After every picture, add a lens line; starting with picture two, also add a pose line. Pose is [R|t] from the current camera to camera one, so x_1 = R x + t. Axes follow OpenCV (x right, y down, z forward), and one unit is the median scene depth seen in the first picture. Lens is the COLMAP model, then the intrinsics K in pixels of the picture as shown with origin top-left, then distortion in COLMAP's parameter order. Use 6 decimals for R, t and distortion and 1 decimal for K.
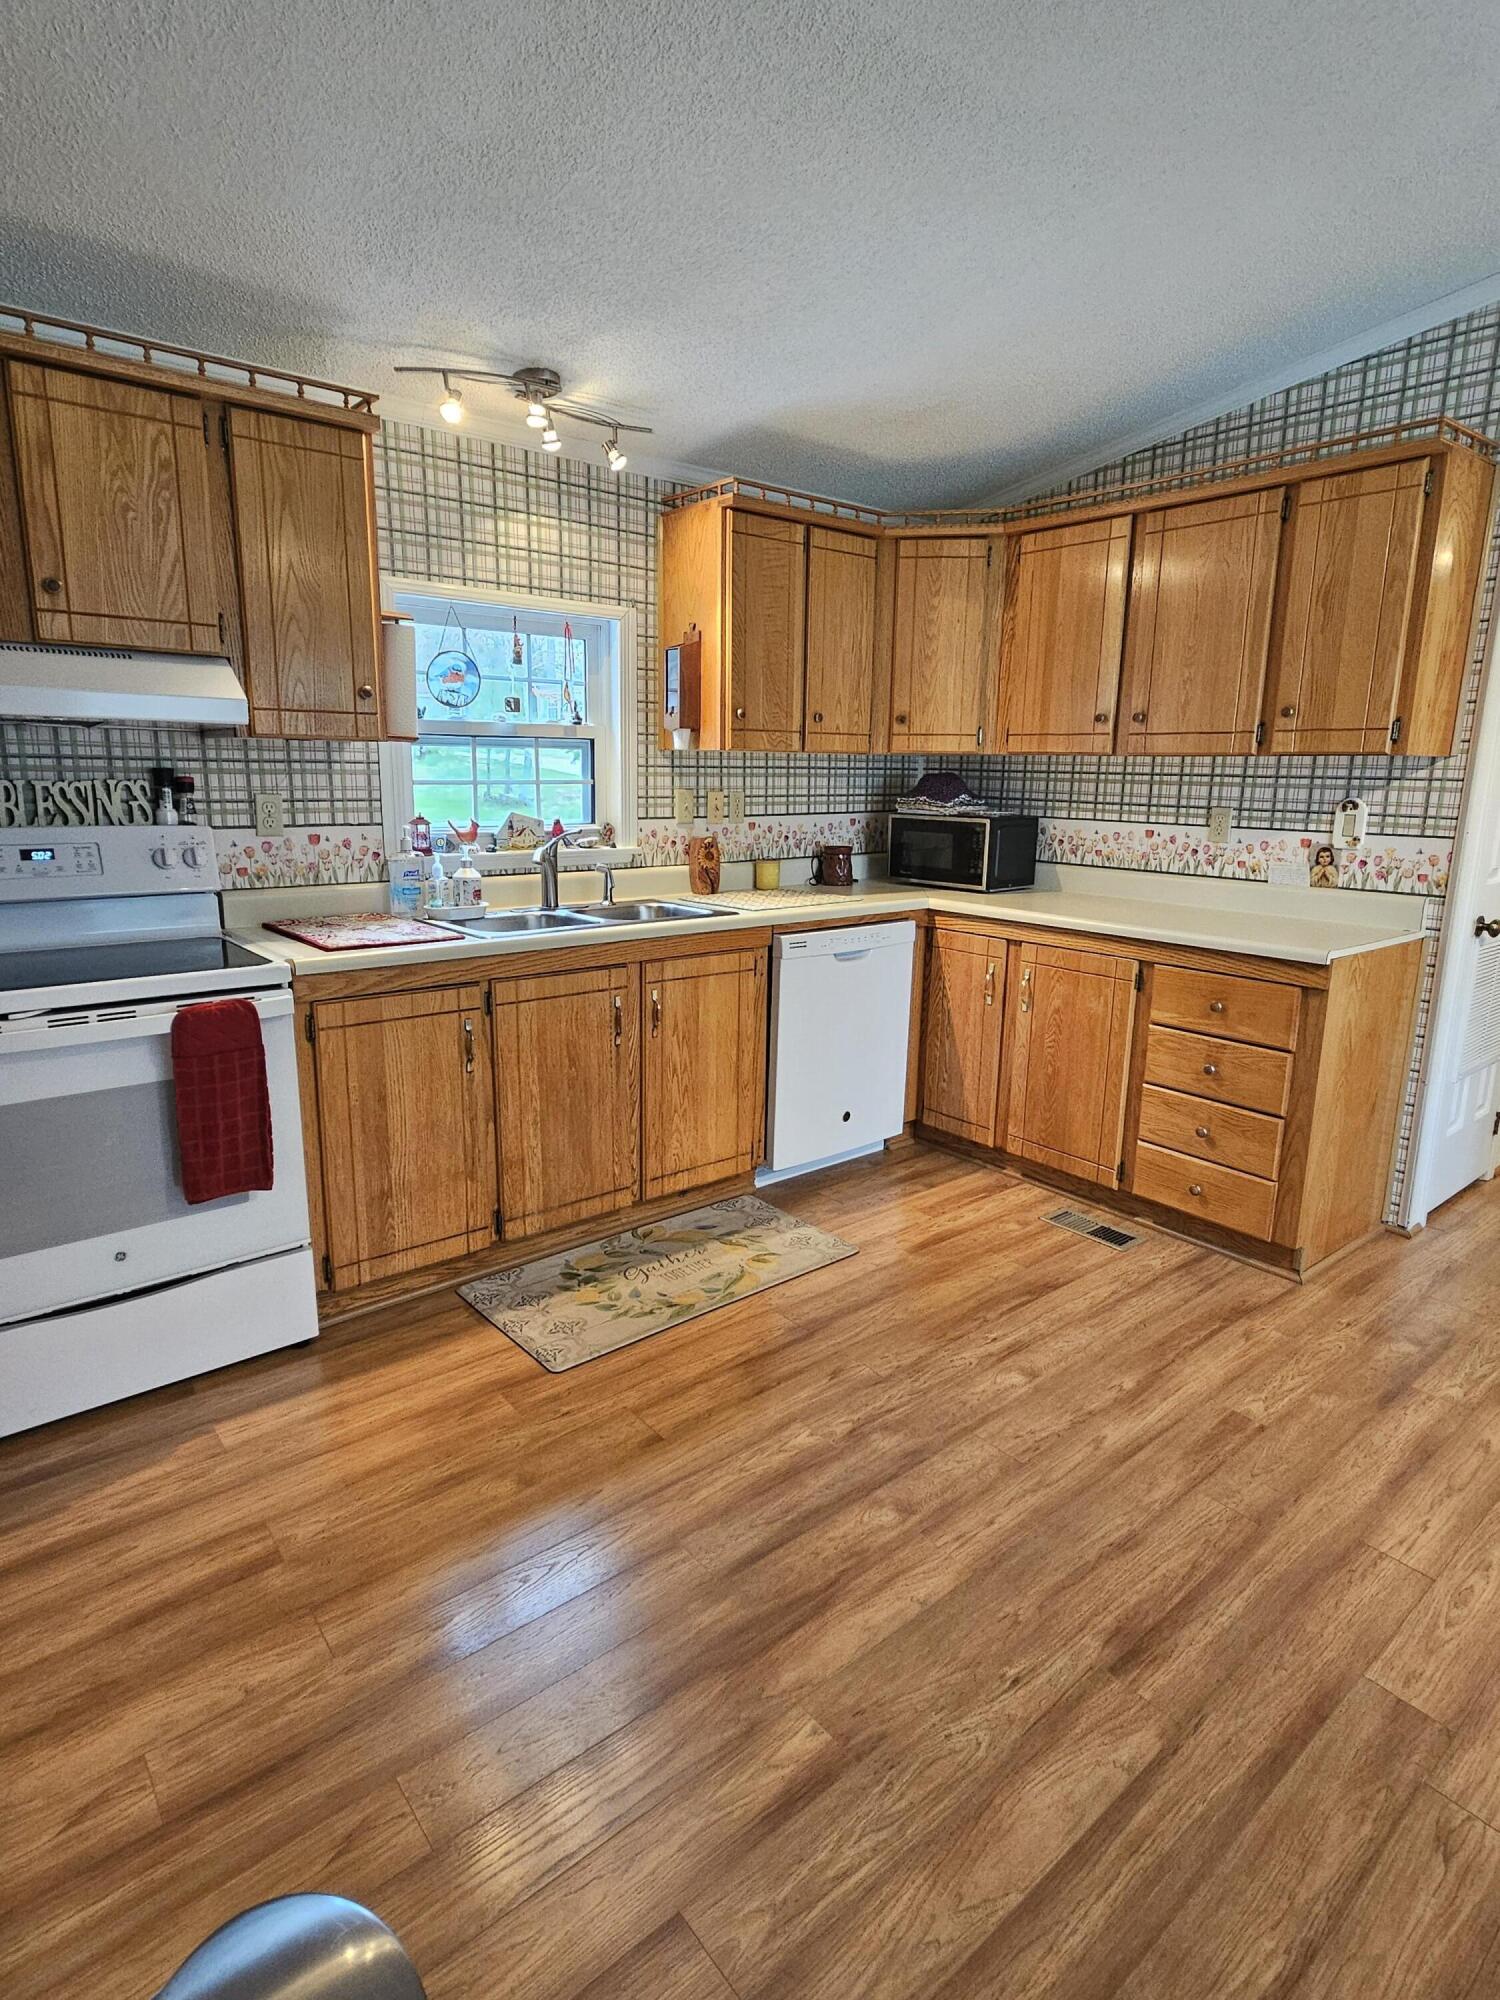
lens RADIAL K [[1051.5, 0, 749.4], [0, 1051.5, 989.3], [0, 0, 1]] dist [-0.003494, 0.001951]
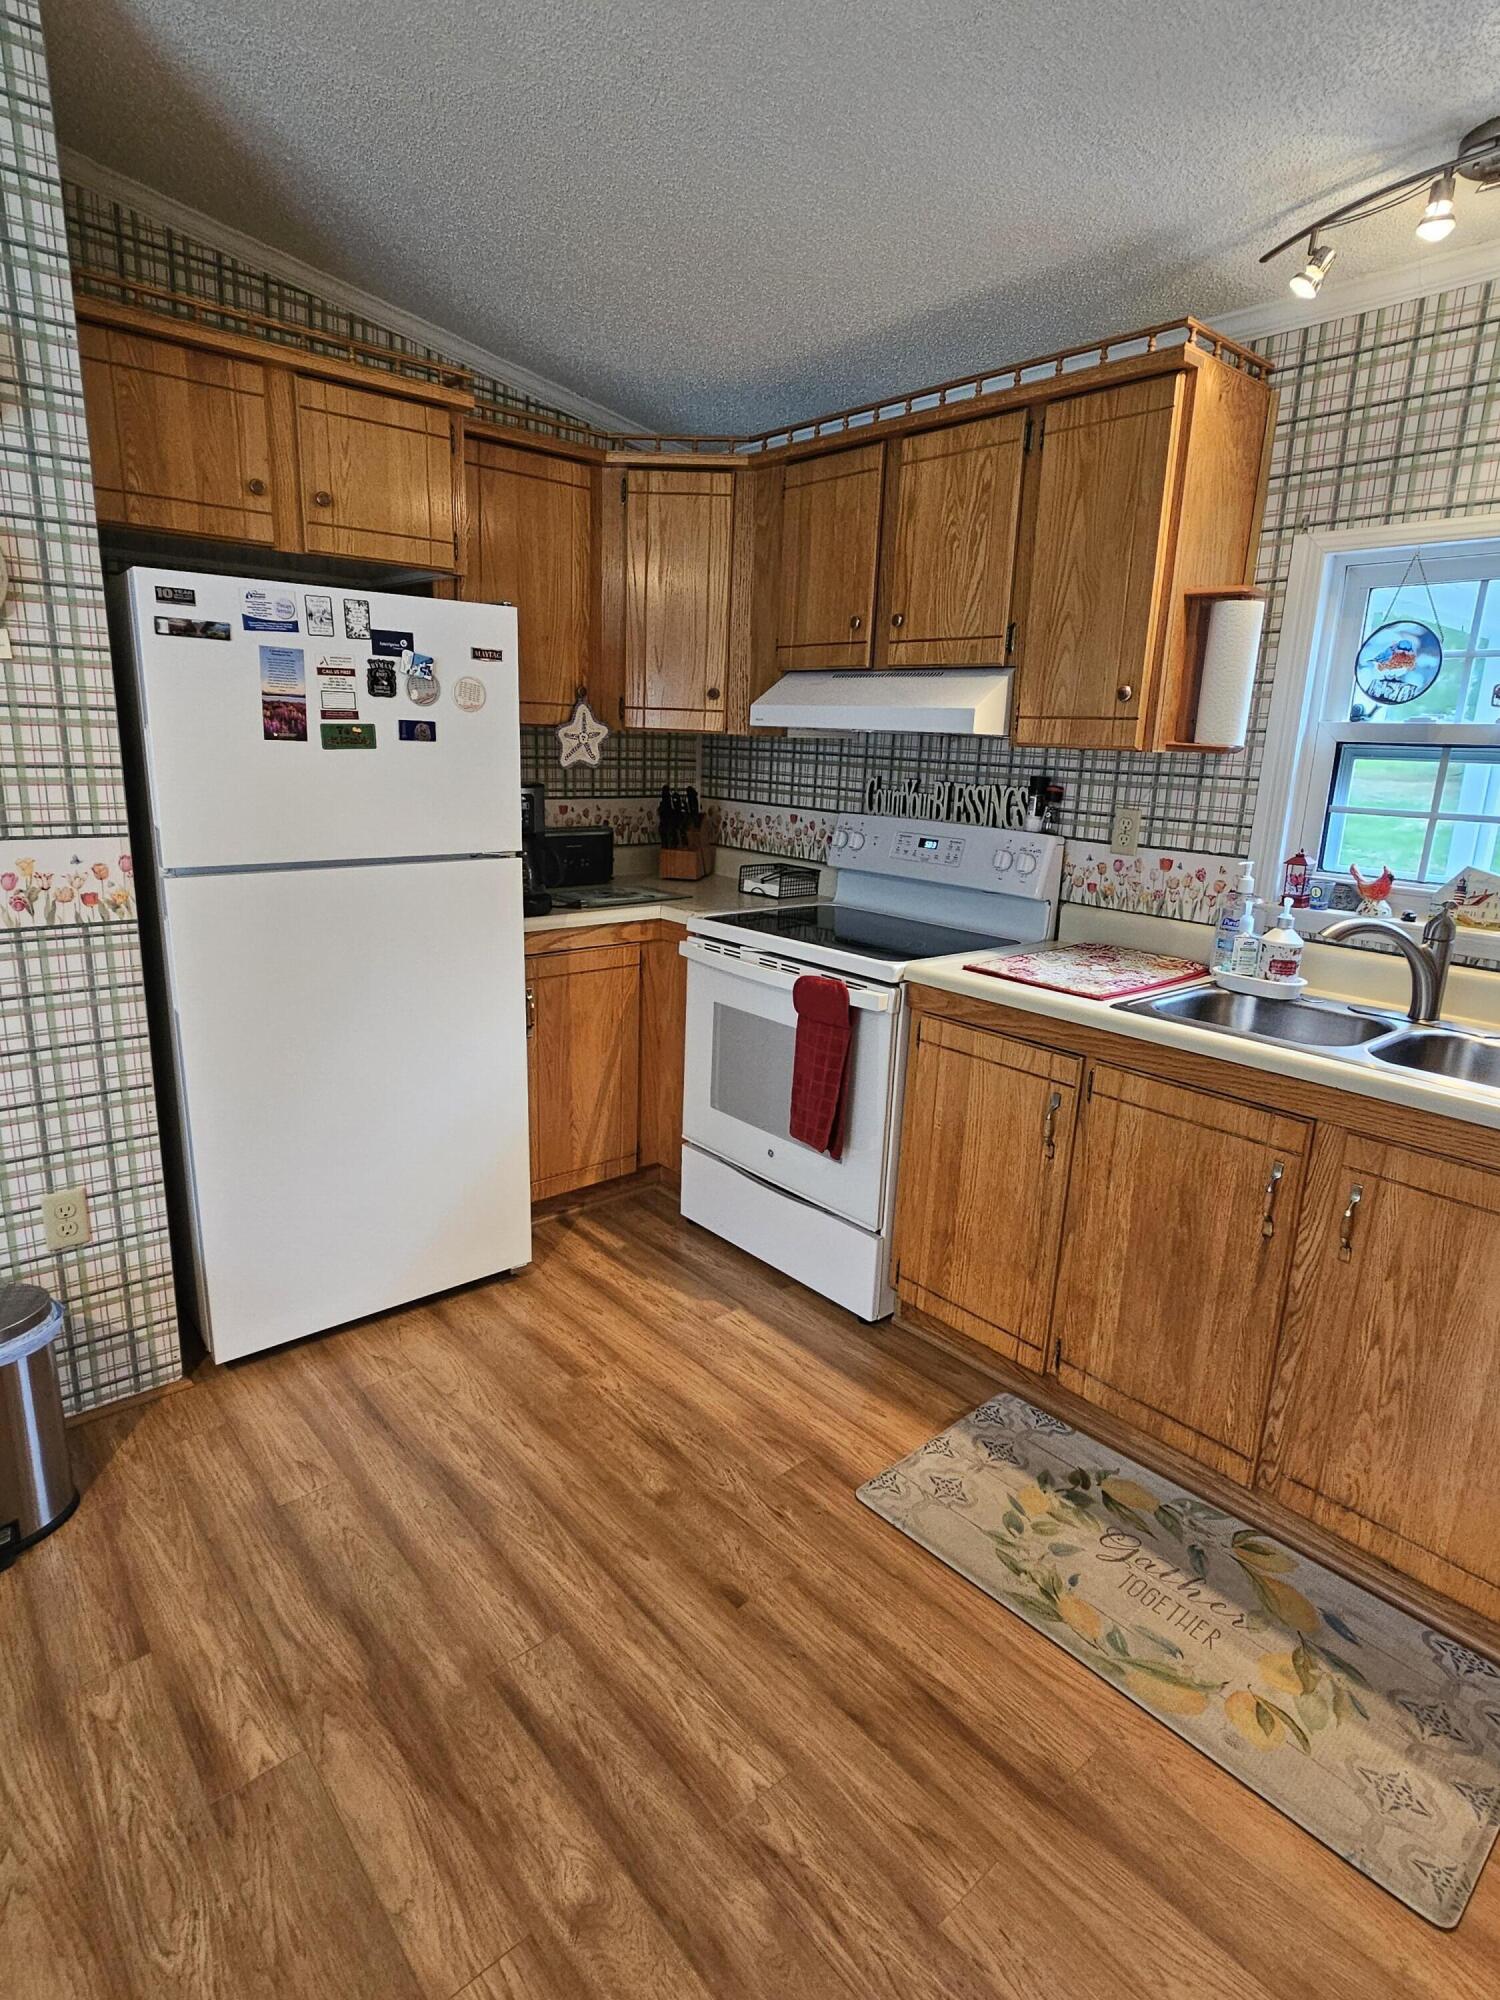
lens RADIAL K [[1051.5, 0, 749.4], [0, 1051.5, 989.3], [0, 0, 1]] dist [-0.003494, 0.001951]
pose [[0.026267, 0.219353, -0.975292, 0.516136], [-0.239374, 0.948625, 0.206908, -0.164339], [0.970572, 0.228025, 0.077425, 0.718952]]
